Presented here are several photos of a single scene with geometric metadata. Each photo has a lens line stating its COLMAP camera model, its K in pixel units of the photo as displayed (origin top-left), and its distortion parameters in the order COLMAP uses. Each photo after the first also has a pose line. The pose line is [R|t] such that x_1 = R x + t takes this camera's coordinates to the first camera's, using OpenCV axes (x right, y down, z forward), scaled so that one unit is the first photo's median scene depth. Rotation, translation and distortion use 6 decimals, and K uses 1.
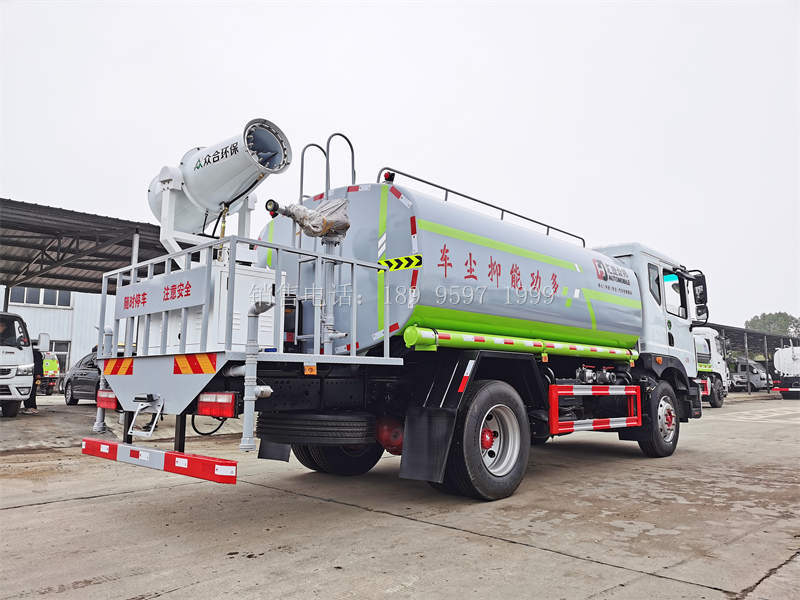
lens RADIAL K [[649.8, 0, 400.0], [0, 649.8, 300.0], [0, 0, 1]] dist [0.005661, -0.001147]
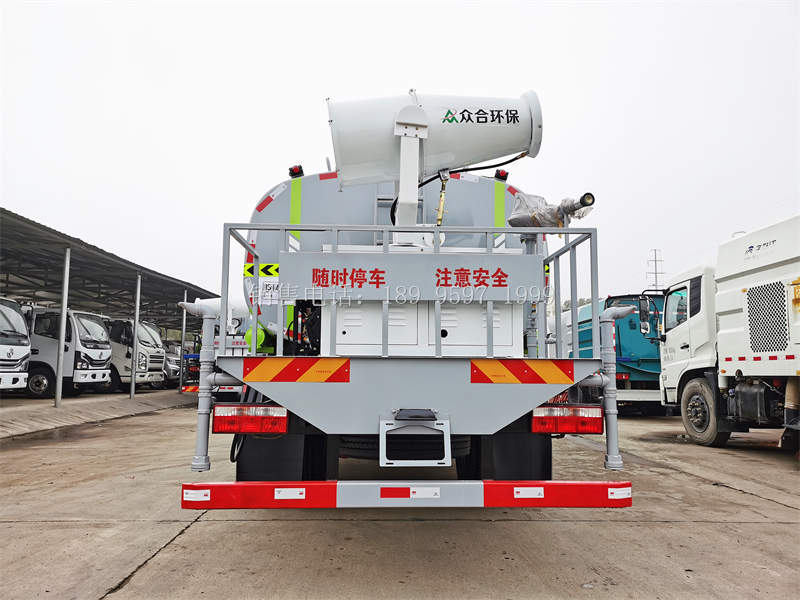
lens RADIAL K [[649.8, 0, 400.0], [0, 649.8, 300.0], [0, 0, 1]] dist [0.005661, -0.001147]
pose [[0.674907, 0.083384, 0.733176, -0.974433], [-0.097302, 0.994975, -0.023589, 0.040236], [-0.731459, -0.055420, 0.679629, 0.529208]]
